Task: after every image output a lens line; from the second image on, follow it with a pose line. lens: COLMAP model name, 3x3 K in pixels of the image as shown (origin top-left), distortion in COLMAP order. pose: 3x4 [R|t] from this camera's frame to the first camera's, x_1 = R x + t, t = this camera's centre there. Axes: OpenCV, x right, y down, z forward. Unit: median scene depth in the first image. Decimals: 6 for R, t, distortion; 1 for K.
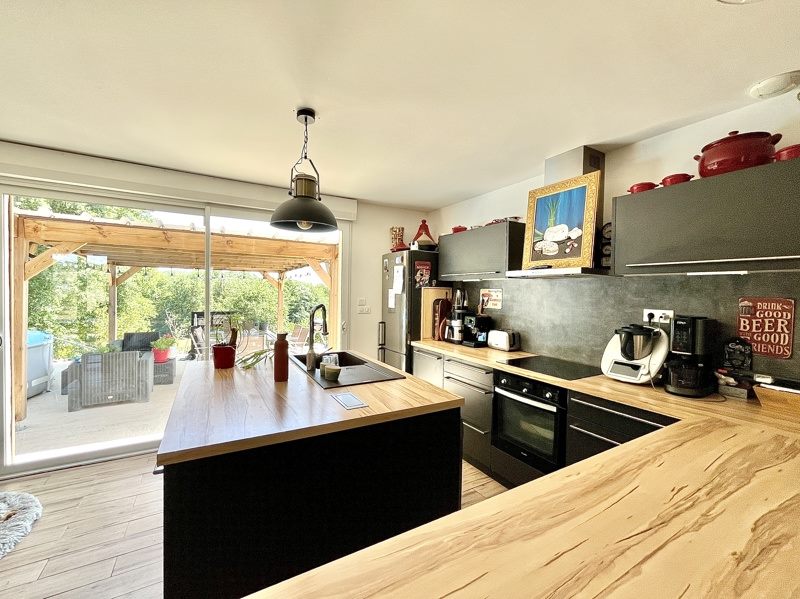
lens RADIAL K [[330.5, 0, 395.8], [0, 330.5, 297.3], [0, 0, 1]] dist [0.000725, 0.000044]
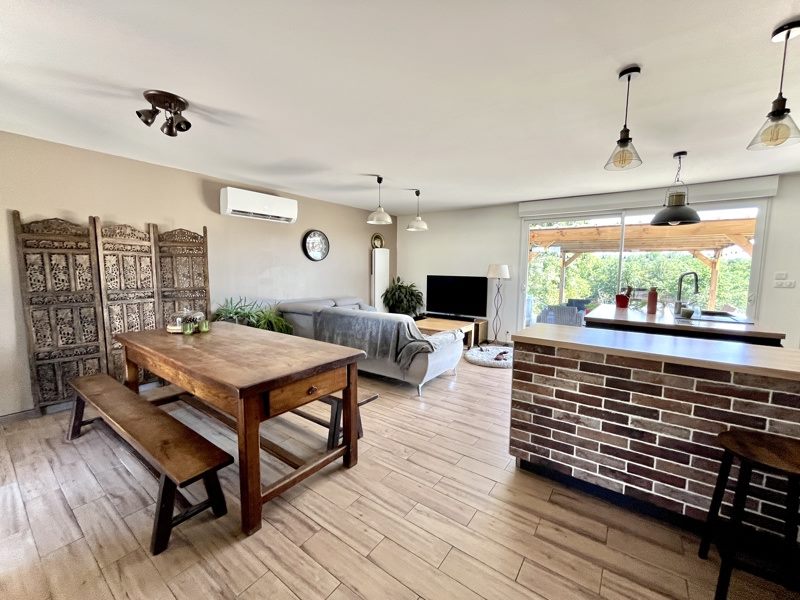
lens RADIAL K [[330.5, 0, 395.8], [0, 330.5, 297.8], [0, 0, 1]] dist [0.000725, 0.000044]
pose [[0.397713, 0.068309, -0.914963, 0.401147], [-0.021701, 0.997646, 0.065048, 0.046241], [0.917253, -0.006015, 0.398260, -0.532727]]
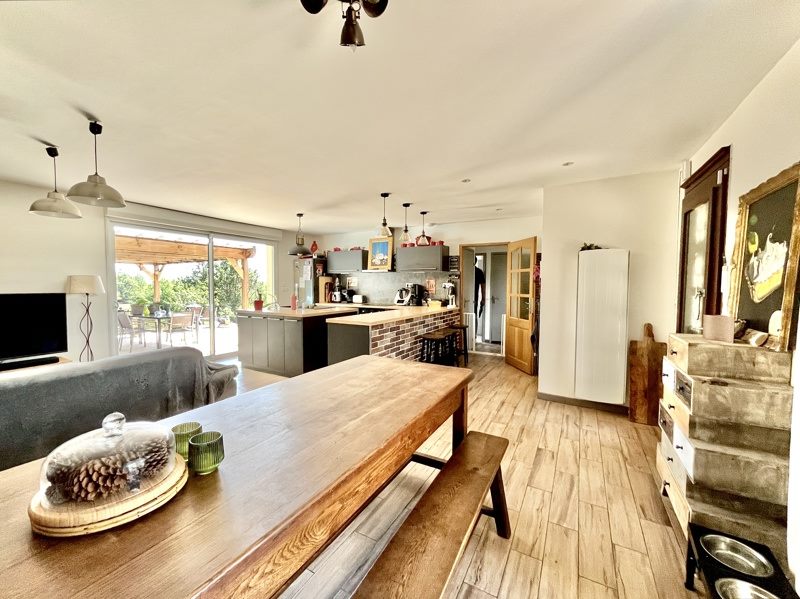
lens RADIAL K [[330.5, 0, 395.8], [0, 330.5, 297.3], [0, 0, 1]] dist [0.000725, 0.000044]
pose [[0.860116, -0.035486, 0.508862, -0.581140], [0.021393, 0.999209, 0.033521, 0.040342], [-0.509649, -0.017946, 0.860195, -1.035145]]
